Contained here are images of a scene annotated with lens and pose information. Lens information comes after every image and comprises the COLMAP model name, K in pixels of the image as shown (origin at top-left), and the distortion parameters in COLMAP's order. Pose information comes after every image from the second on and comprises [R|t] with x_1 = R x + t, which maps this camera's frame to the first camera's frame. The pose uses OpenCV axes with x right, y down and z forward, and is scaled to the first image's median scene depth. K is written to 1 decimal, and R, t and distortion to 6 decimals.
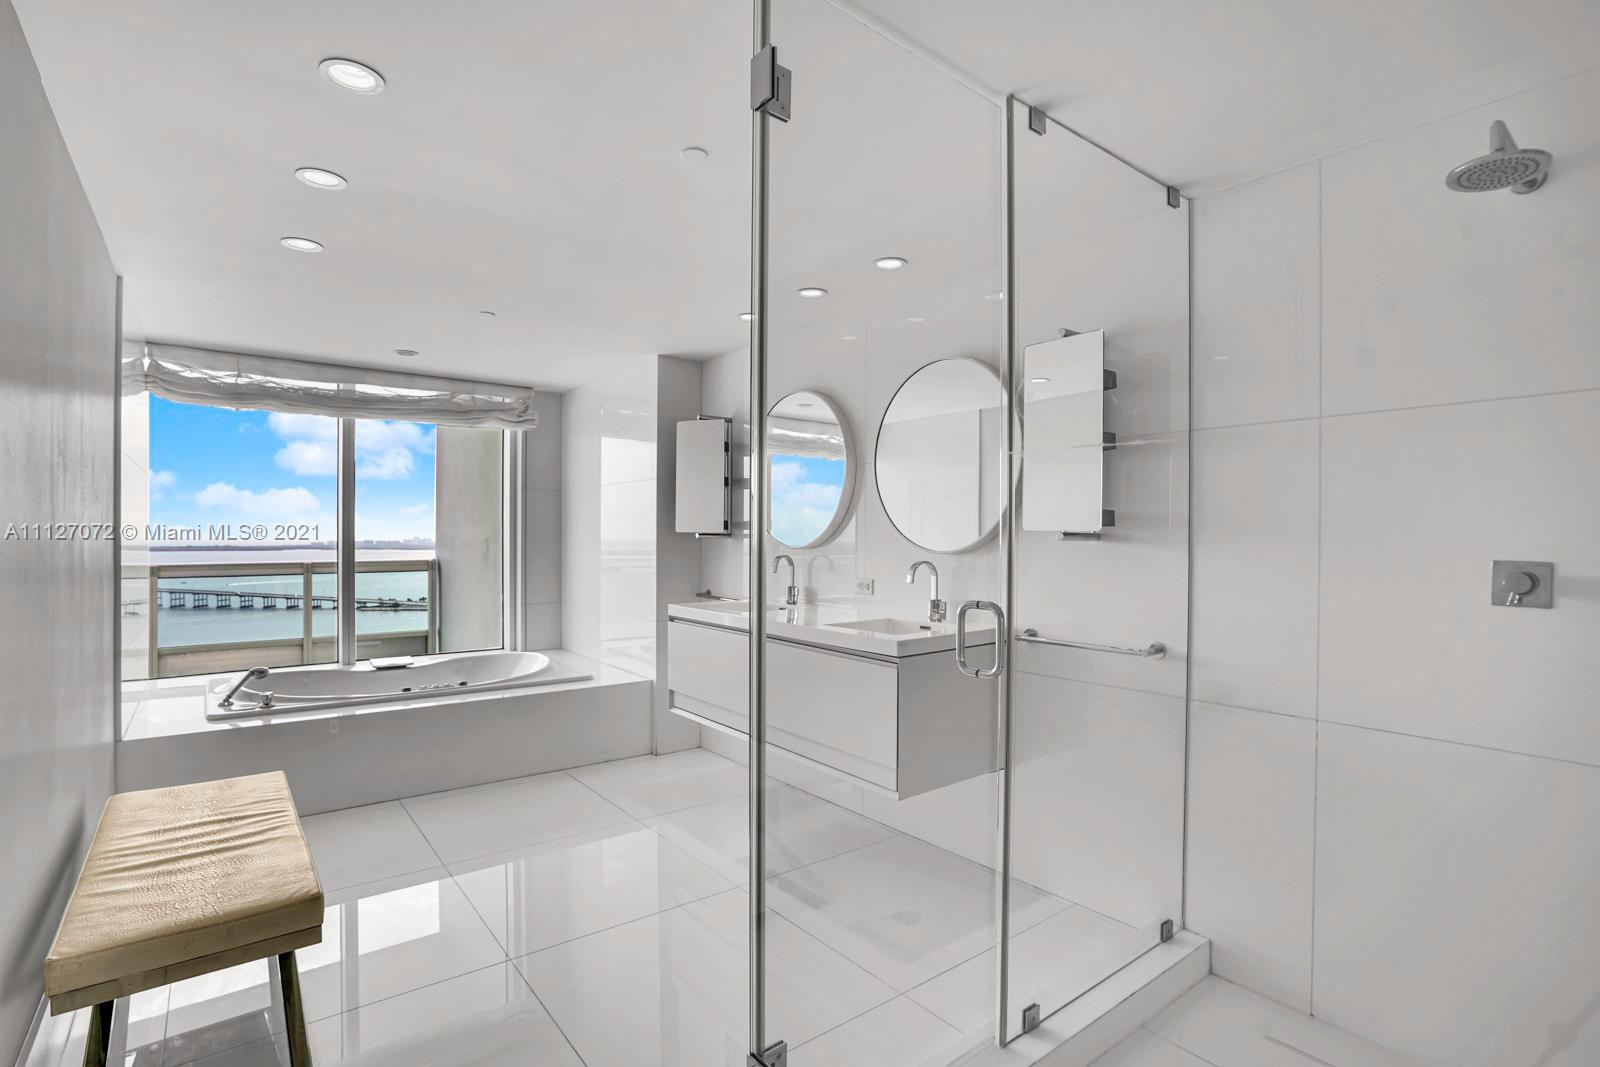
lens RADIAL K [[746.6, 0, 800.0], [0, 746.6, 533.5], [0, 0, 1]] dist [-0.000357, -0.000363]
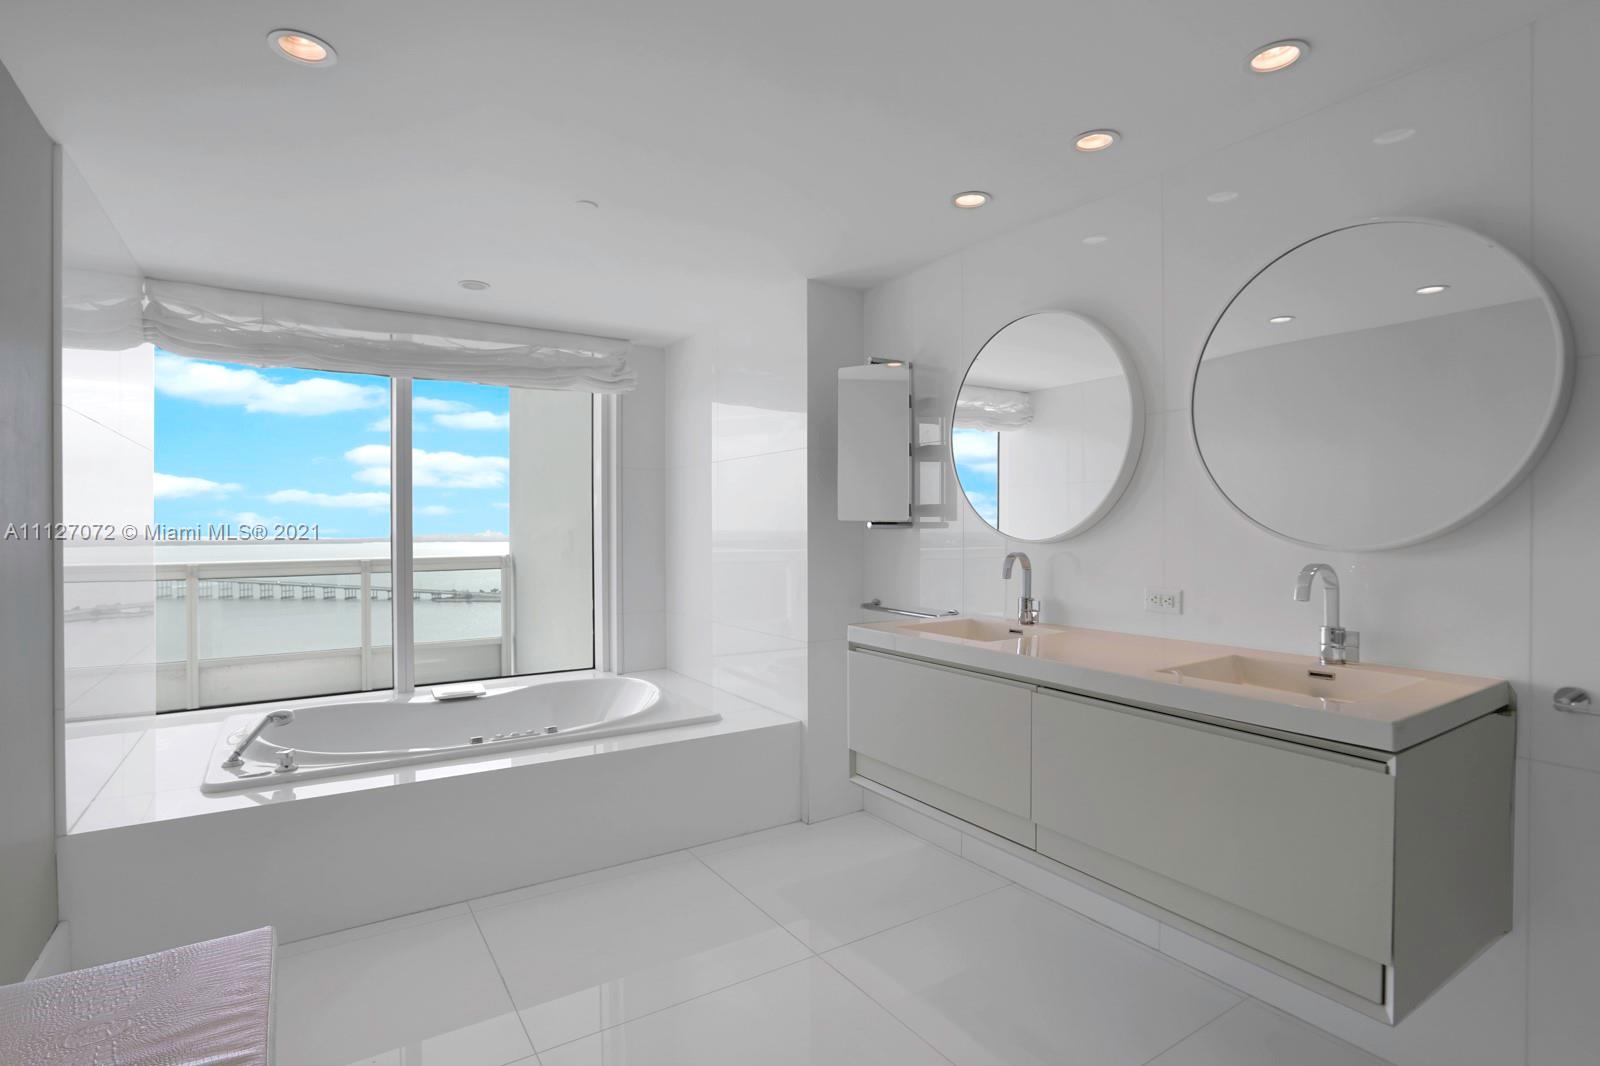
lens RADIAL K [[700.4, 0, 806.9], [0, 700.4, 525.8], [0, 0, 1]] dist [-0.017934, 0.000038]
pose [[0.998944, -0.006633, -0.045474, -0.158842], [0.006750, 0.999974, 0.002428, 0.001154], [0.045456, -0.002732, 0.998963, 0.308641]]
